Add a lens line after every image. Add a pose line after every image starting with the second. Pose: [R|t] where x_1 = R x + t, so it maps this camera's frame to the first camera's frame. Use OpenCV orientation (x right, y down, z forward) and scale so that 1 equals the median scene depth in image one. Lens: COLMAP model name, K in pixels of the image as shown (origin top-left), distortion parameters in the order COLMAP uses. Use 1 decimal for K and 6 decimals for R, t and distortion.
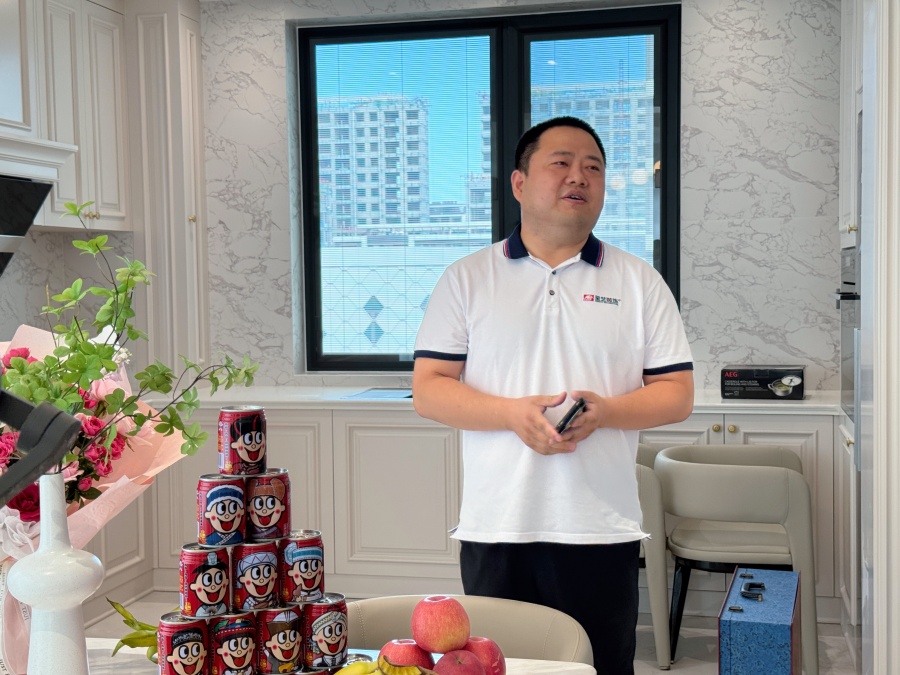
lens RADIAL K [[1229.8, 0, 448.5], [0, 1229.8, 337.7], [0, 0, 1]] dist [0.057653, 0.000000]
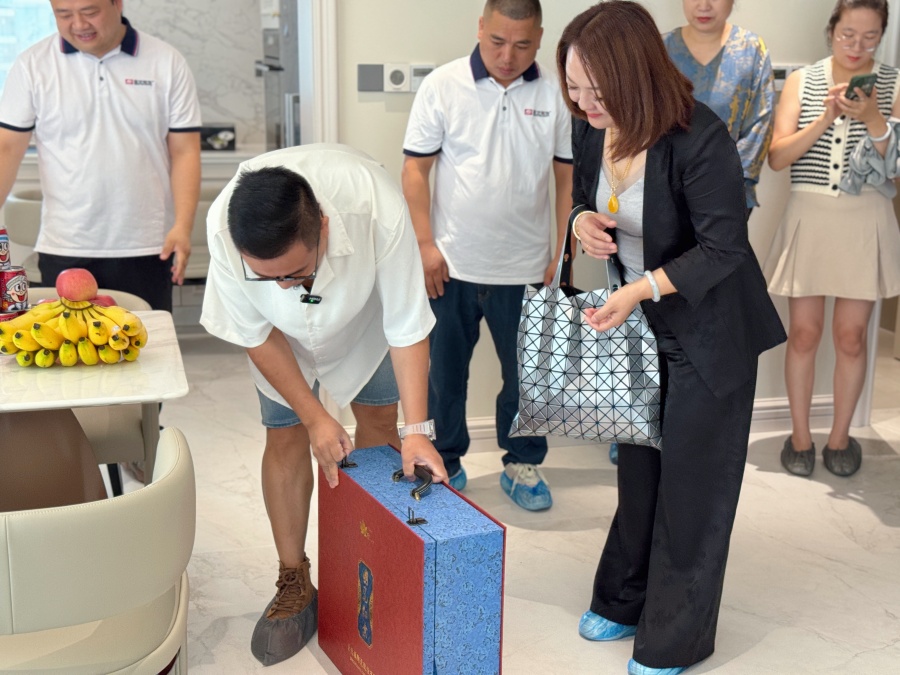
lens RADIAL K [[1229.8, 0, 449.7], [0, 1229.8, 338.8], [0, 0, 1]] dist [0.057653, 0.000000]
pose [[0.887184, -0.083027, 0.453885, -0.107758], [-0.007825, 0.980829, 0.194712, -0.009040], [-0.461350, -0.176296, 0.869526, -0.234737]]
